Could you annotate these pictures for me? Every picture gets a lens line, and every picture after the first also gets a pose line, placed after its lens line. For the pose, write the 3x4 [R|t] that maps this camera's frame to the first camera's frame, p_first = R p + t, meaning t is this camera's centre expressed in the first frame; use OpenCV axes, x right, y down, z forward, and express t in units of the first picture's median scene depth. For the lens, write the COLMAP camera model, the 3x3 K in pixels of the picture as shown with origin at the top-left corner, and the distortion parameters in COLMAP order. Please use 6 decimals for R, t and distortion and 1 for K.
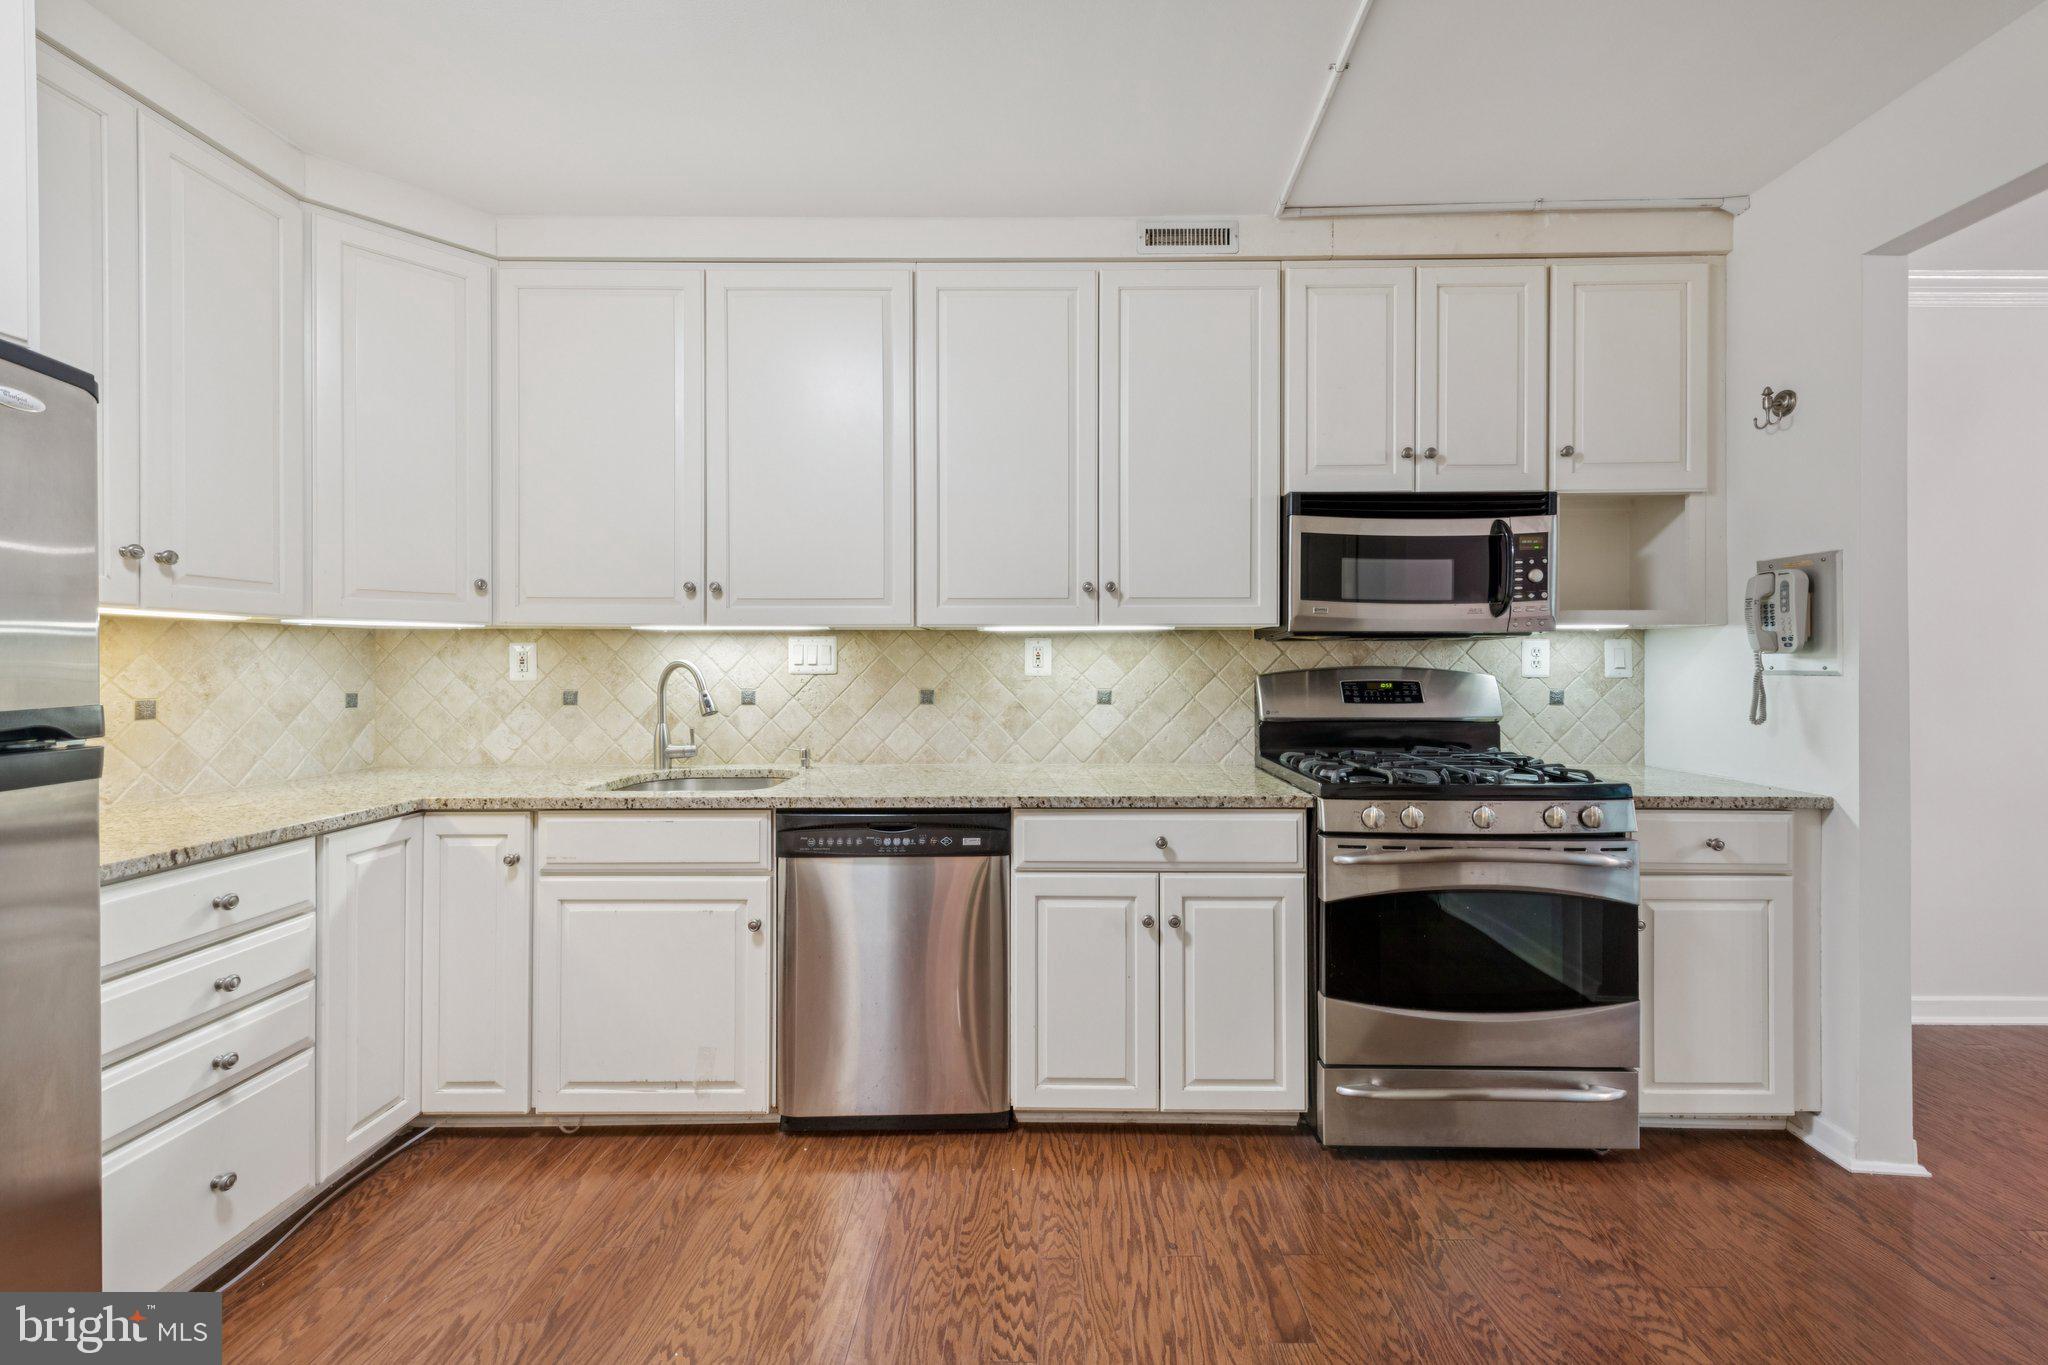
lens RADIAL K [[816.8, 0, 1029.1], [0, 816.8, 660.0], [0, 0, 1]] dist [0.002537, 0.000105]
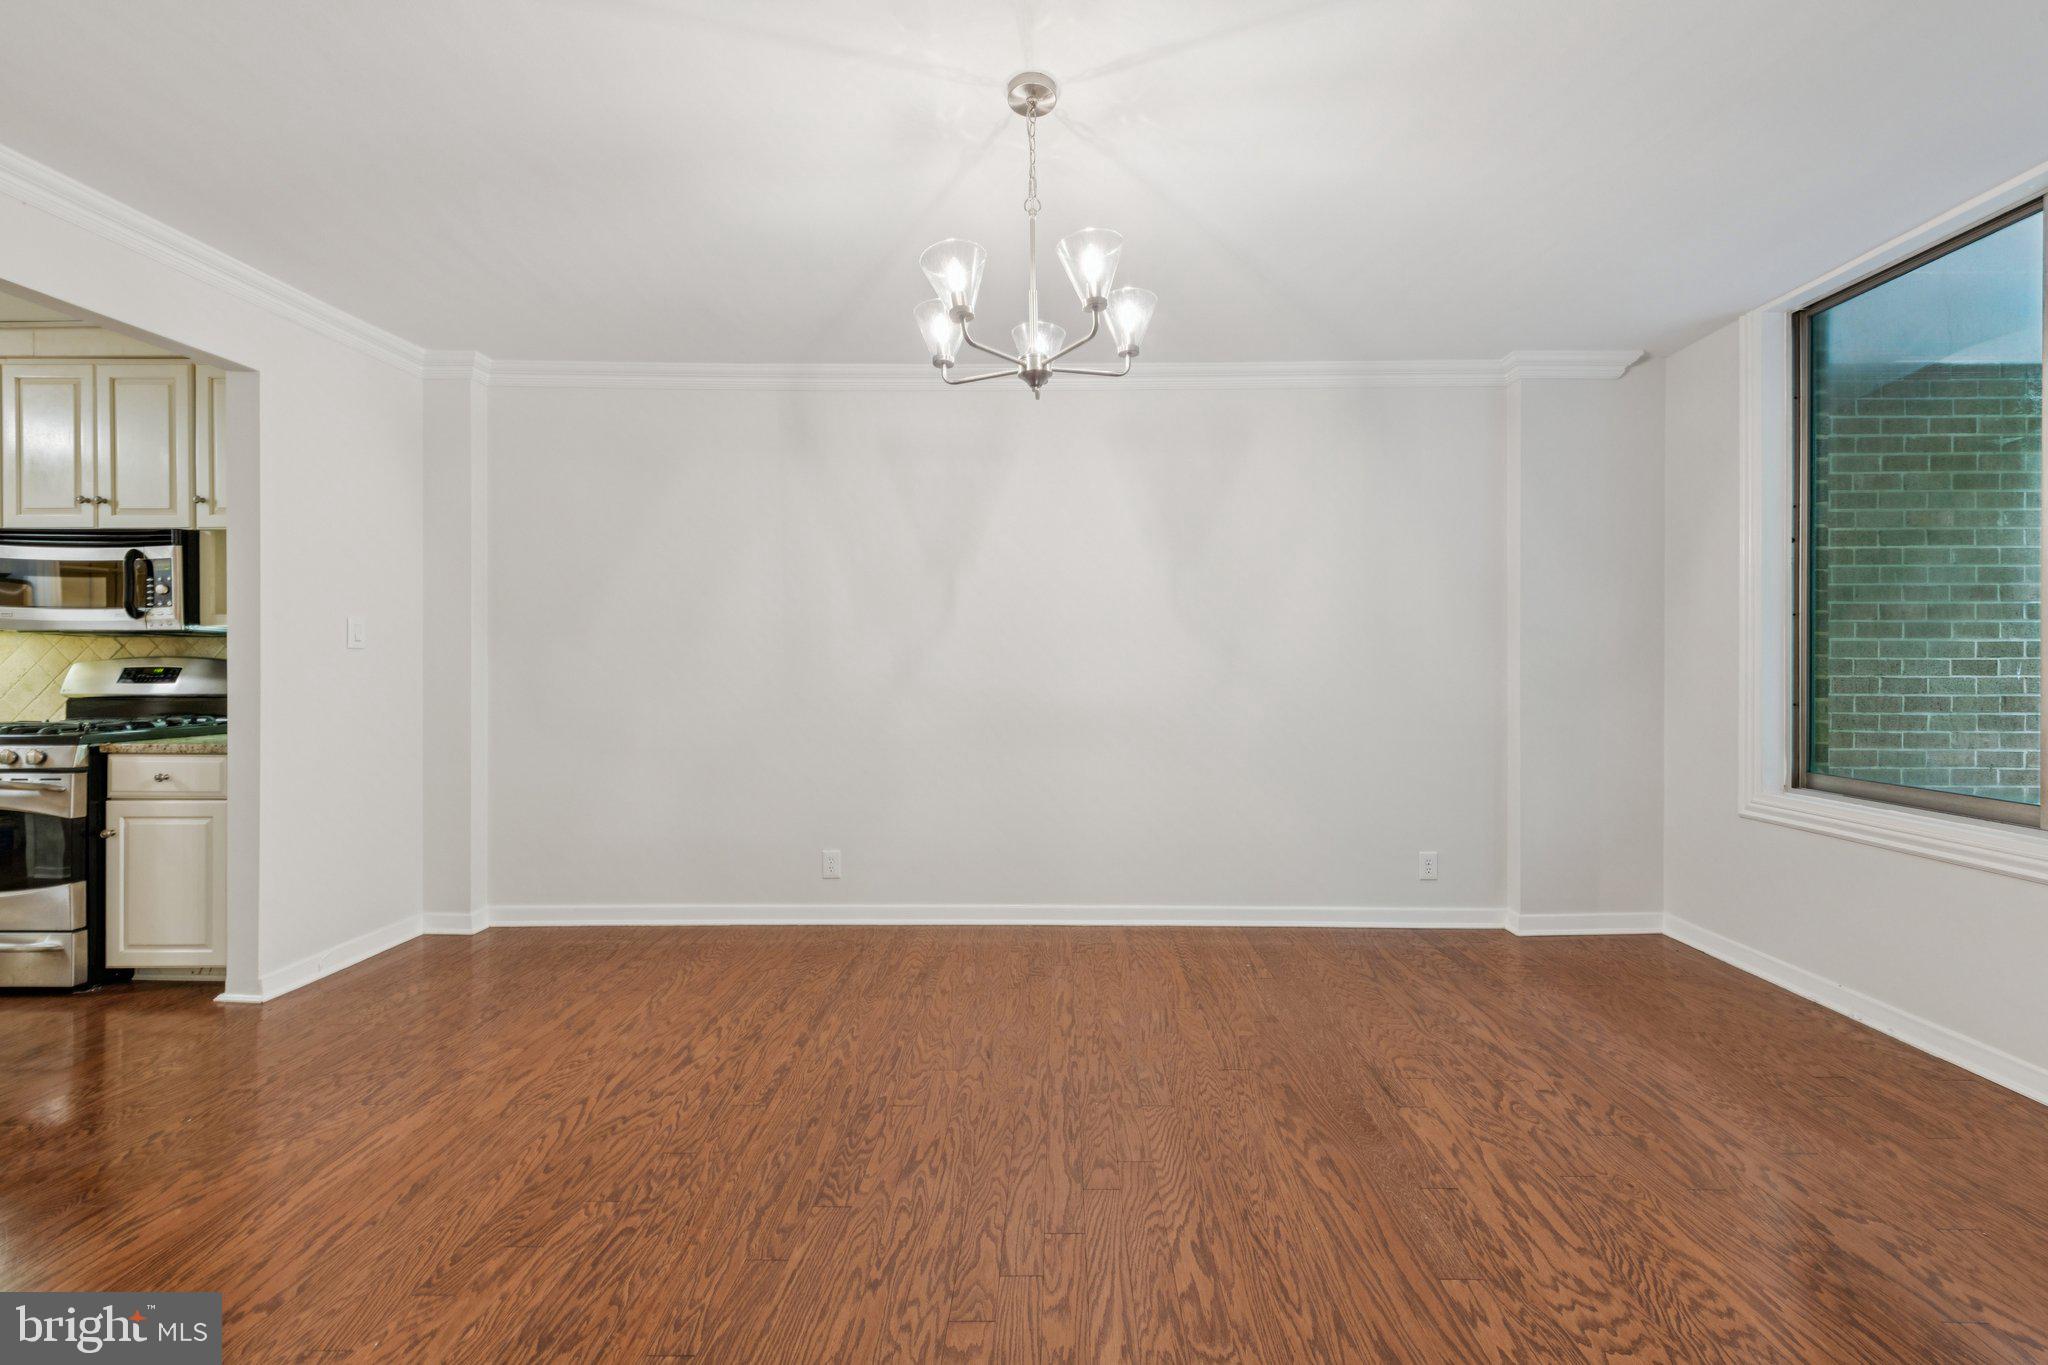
lens RADIAL K [[816.8, 0, 1029.1], [0, 816.8, 660.0], [0, 0, 1]] dist [0.002537, 0.000105]
pose [[0.999884, -0.005083, -0.014330, 1.984810], [0.005144, 0.999978, 0.004213, 0.017406], [0.014309, -0.004287, 0.999888, -0.342936]]
